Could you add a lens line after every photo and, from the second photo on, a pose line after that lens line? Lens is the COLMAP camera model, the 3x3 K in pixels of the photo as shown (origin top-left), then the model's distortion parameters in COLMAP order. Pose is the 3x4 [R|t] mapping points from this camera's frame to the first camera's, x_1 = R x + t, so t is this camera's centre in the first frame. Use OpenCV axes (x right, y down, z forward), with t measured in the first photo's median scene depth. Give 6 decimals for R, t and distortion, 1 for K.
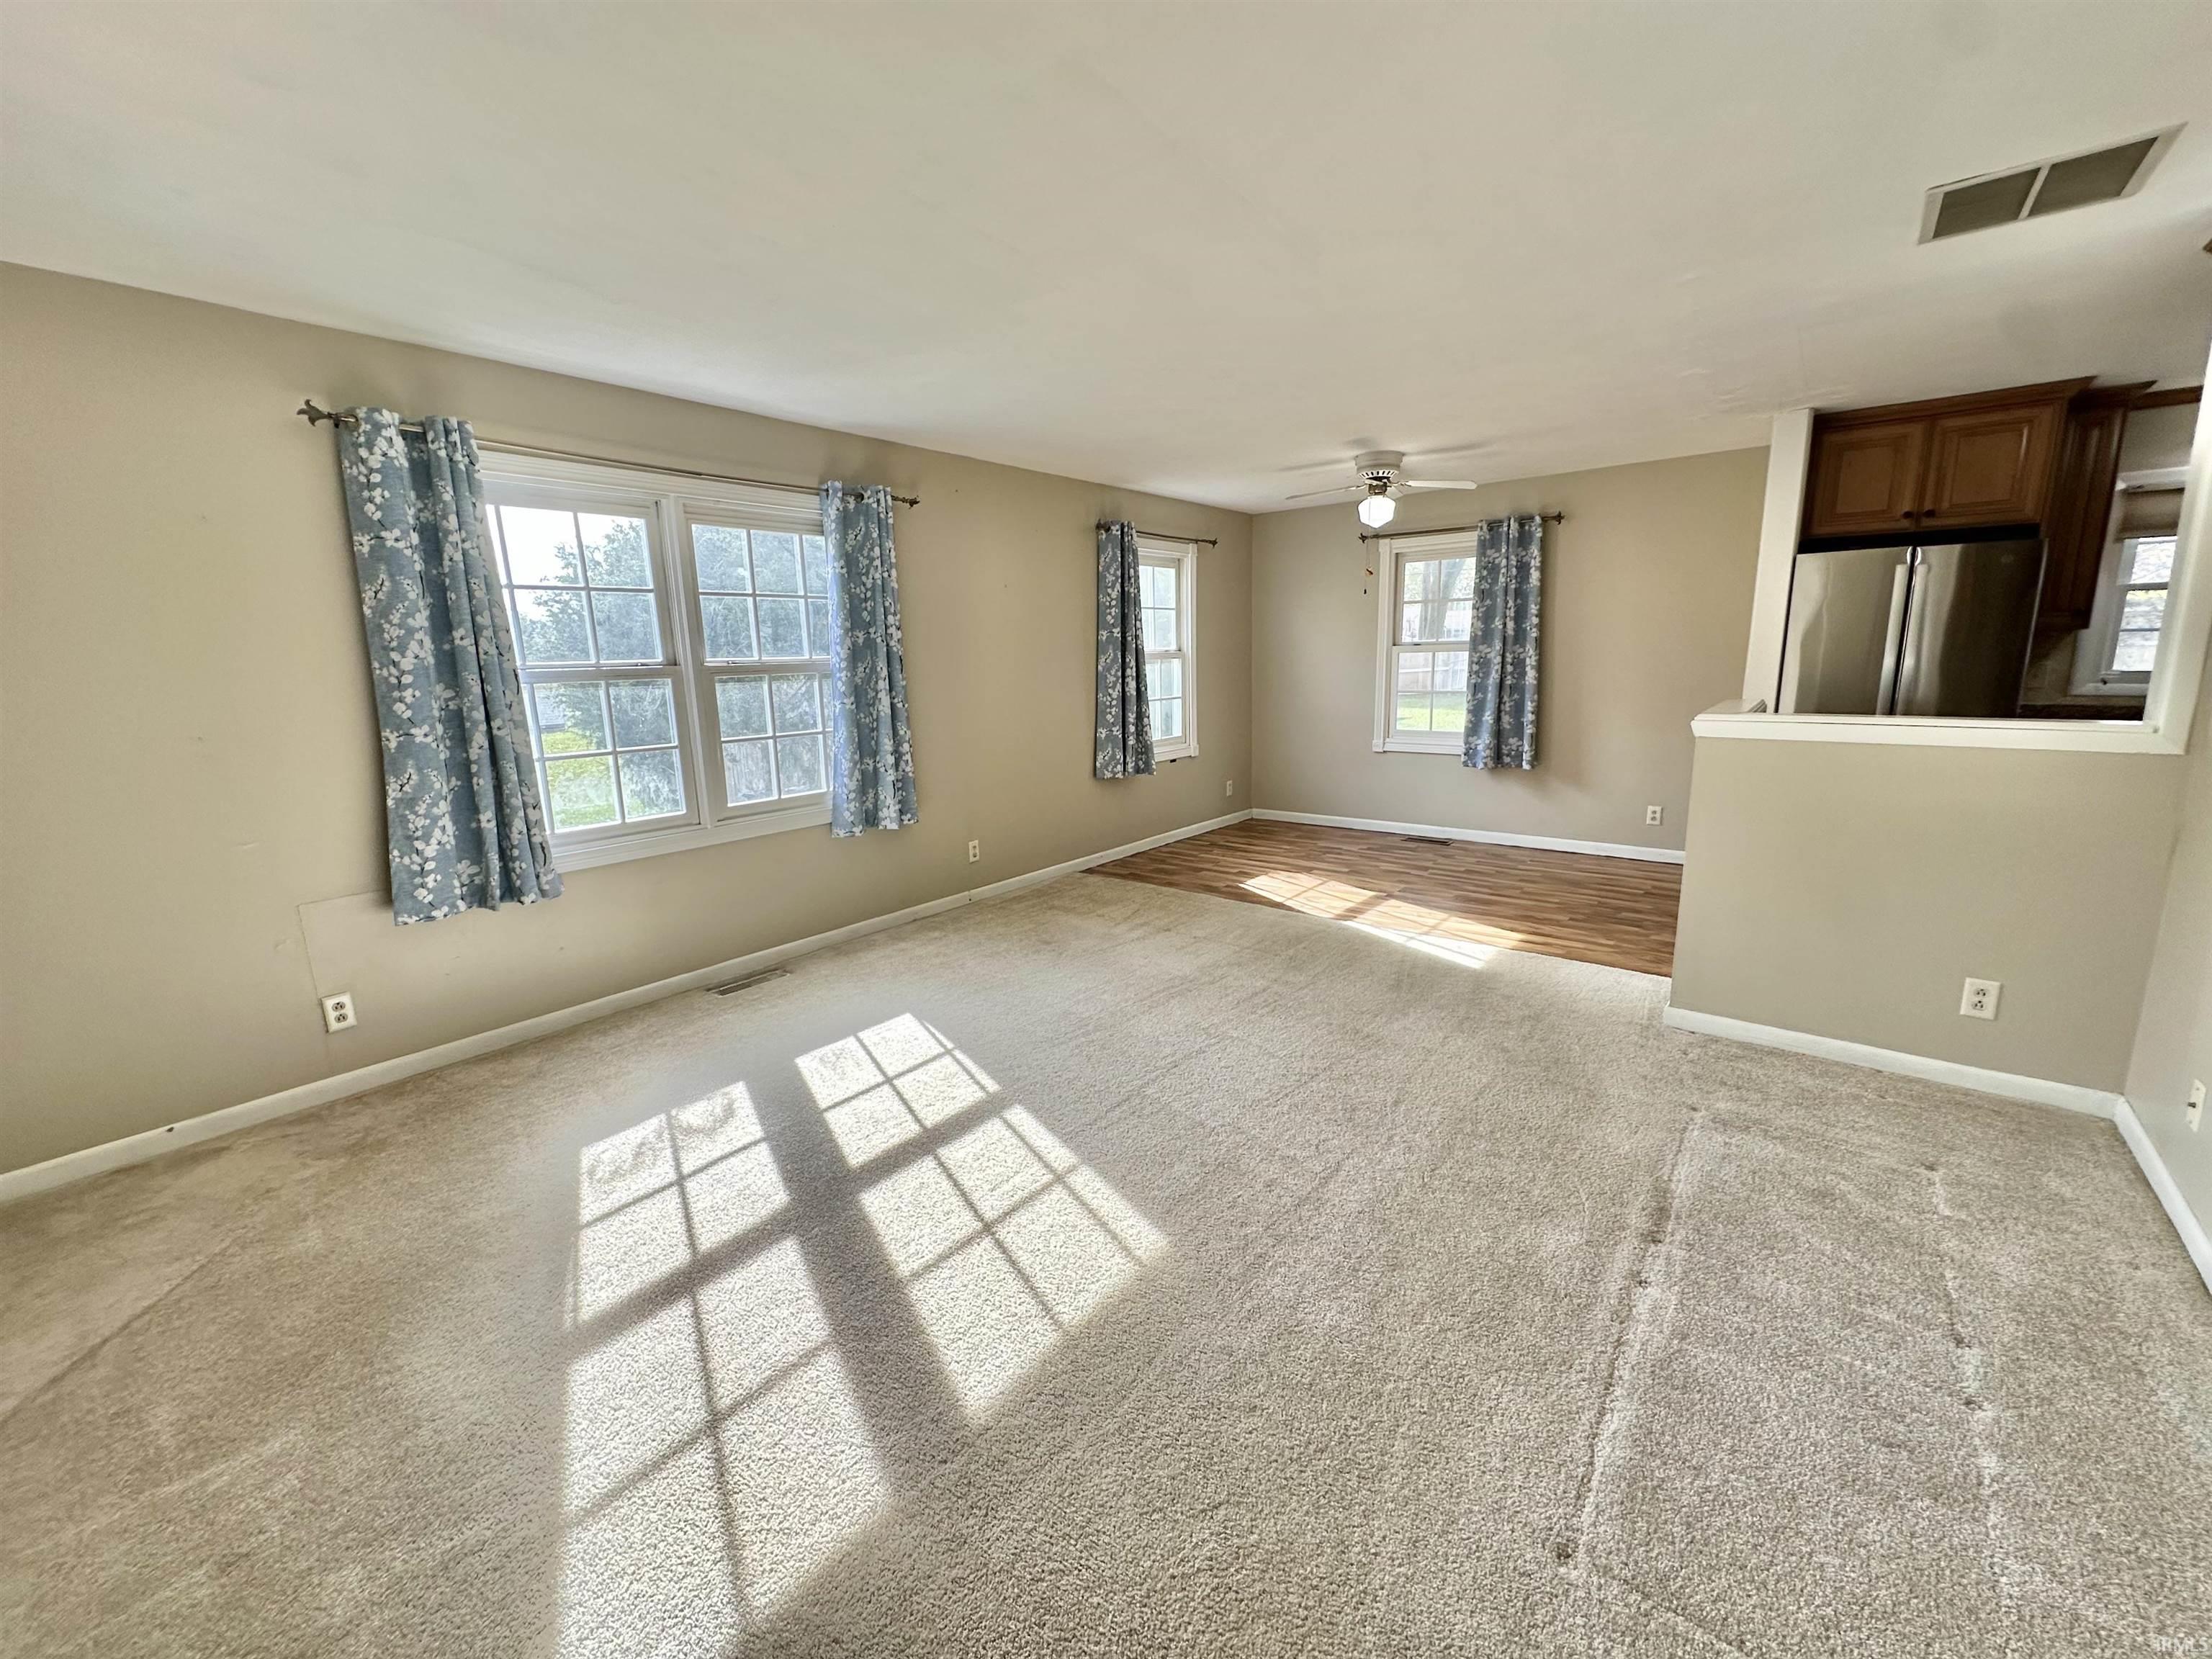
lens RADIAL K [[881.8, 0, 1111.9], [0, 881.8, 825.0], [0, 0, 1]] dist [-0.003505, 0.000578]
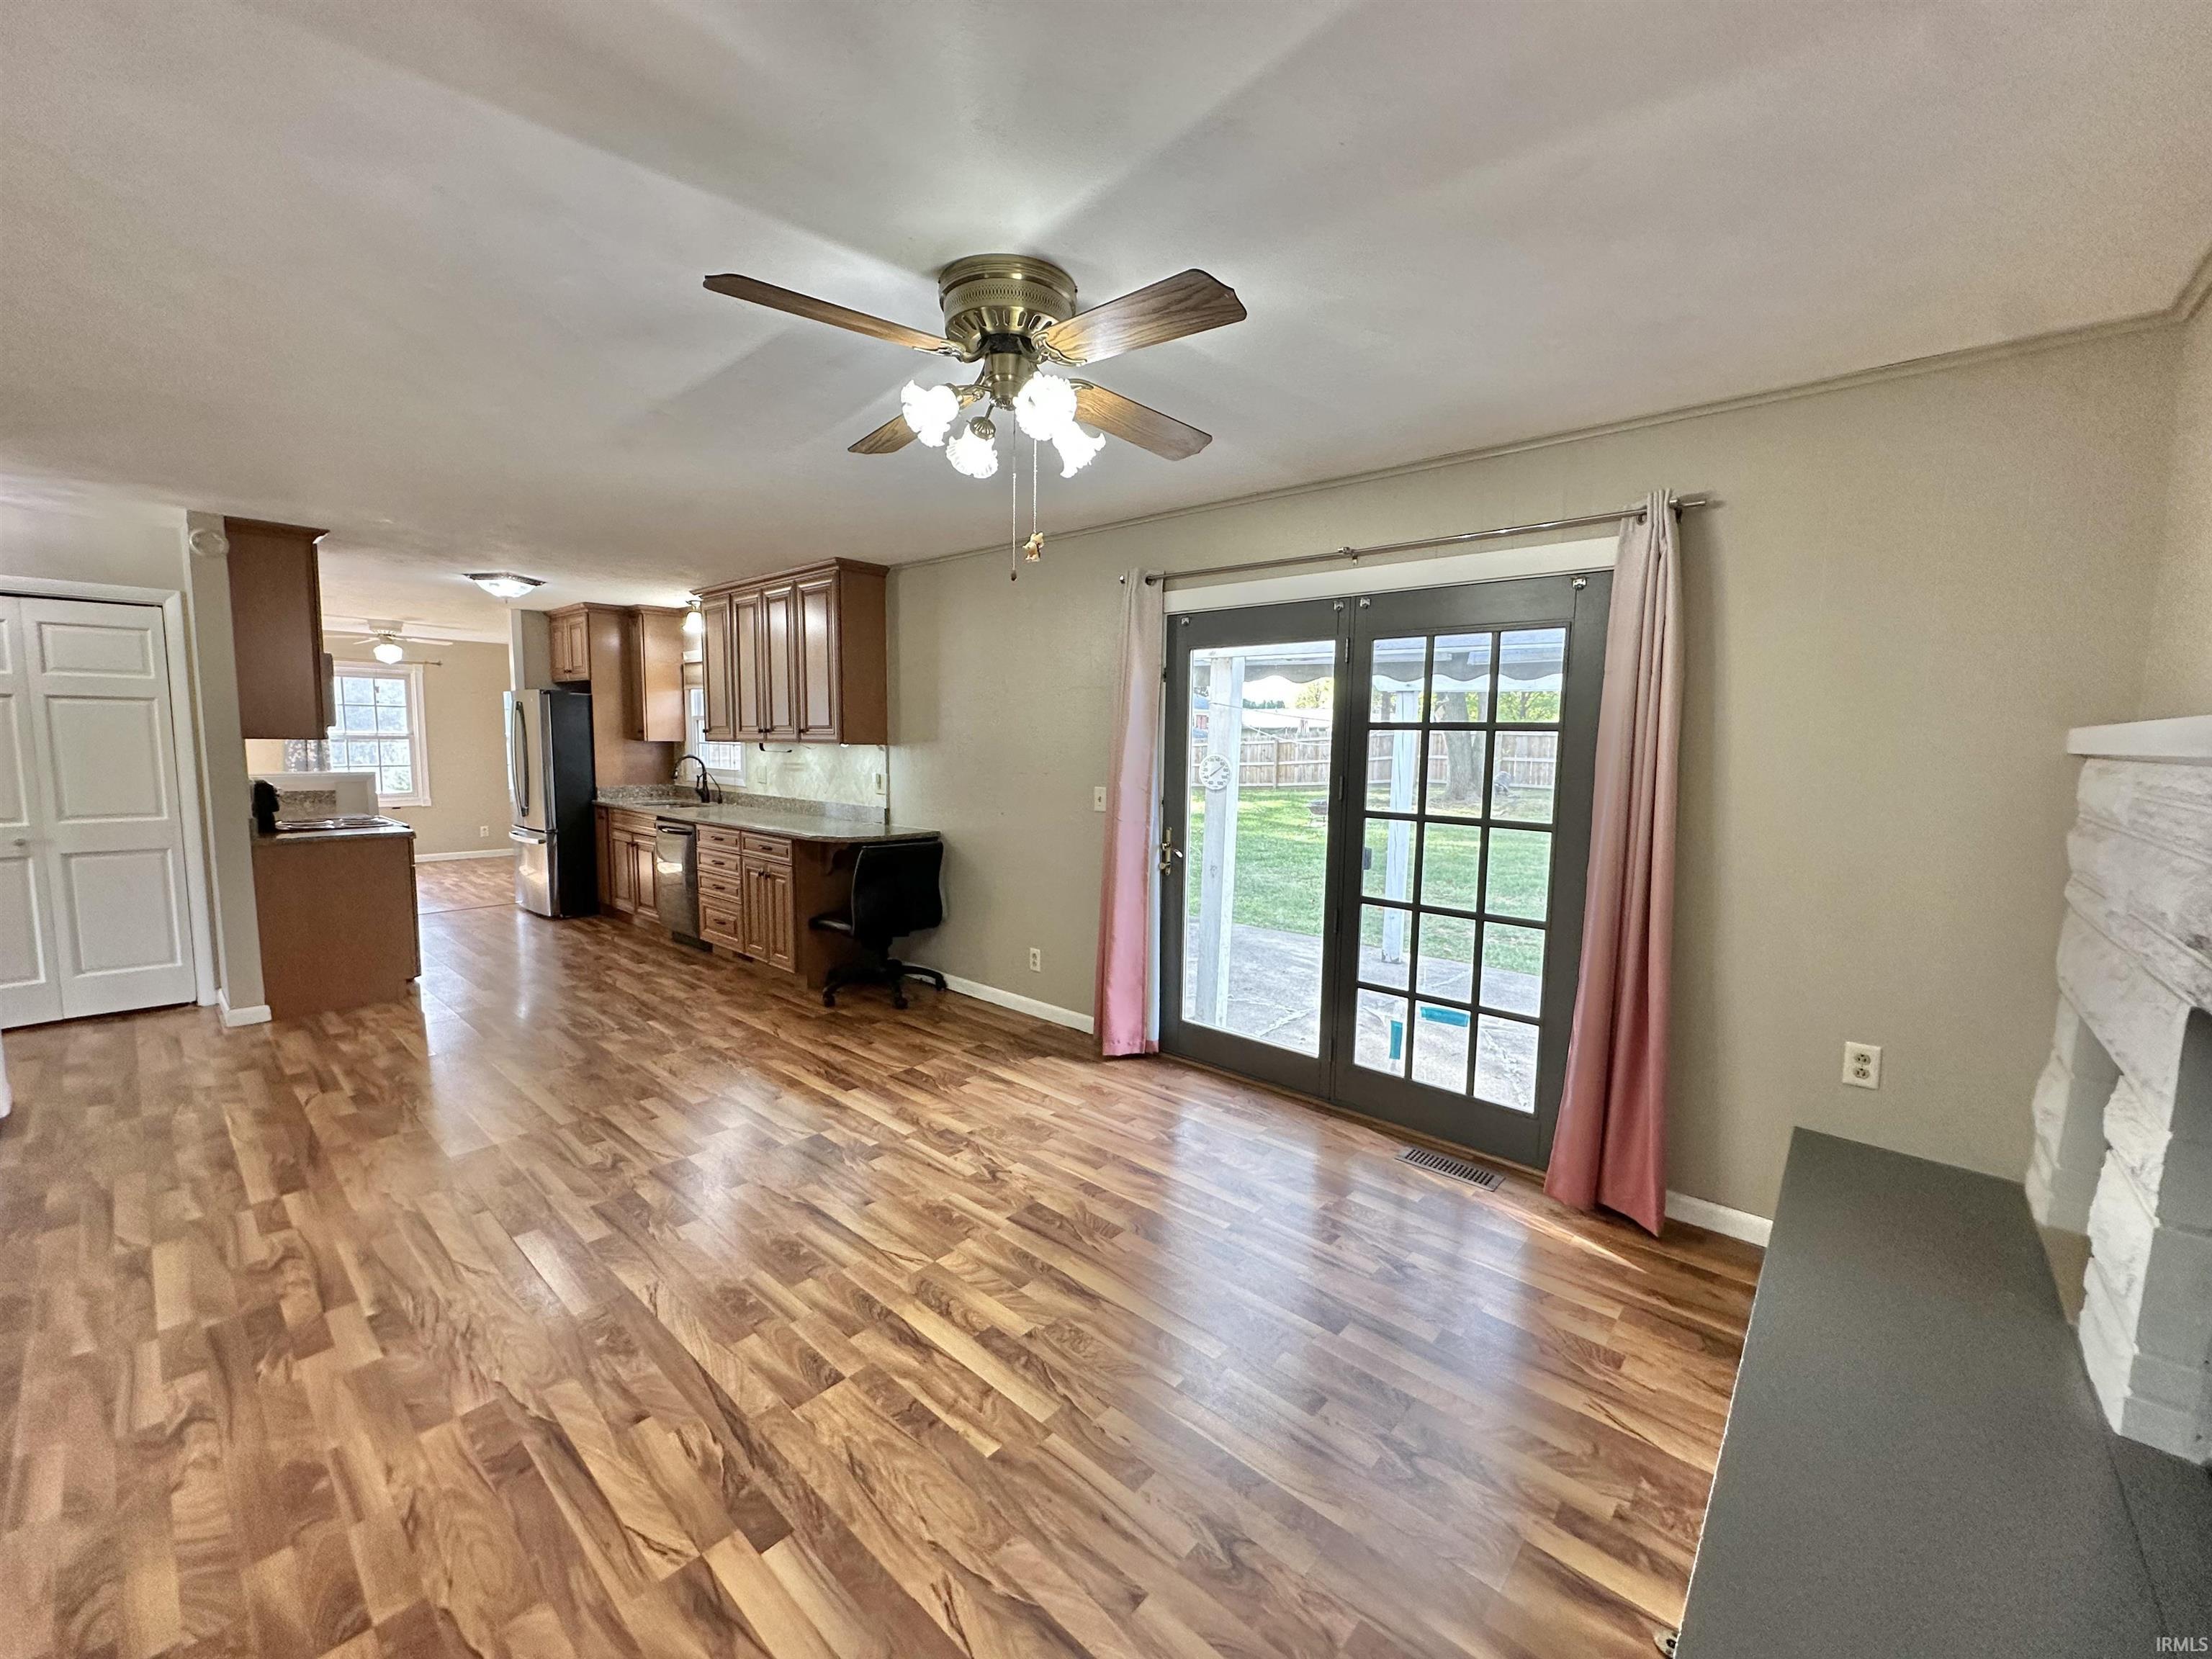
lens RADIAL K [[881.8, 0, 1107.9], [0, 881.8, 827.5], [0, 0, 1]] dist [-0.003505, 0.000578]
pose [[0.998034, 0.045349, -0.043253, 1.492282], [-0.049191, 0.994513, -0.092326, 0.040834], [0.038829, 0.094273, 0.994789, -0.463772]]
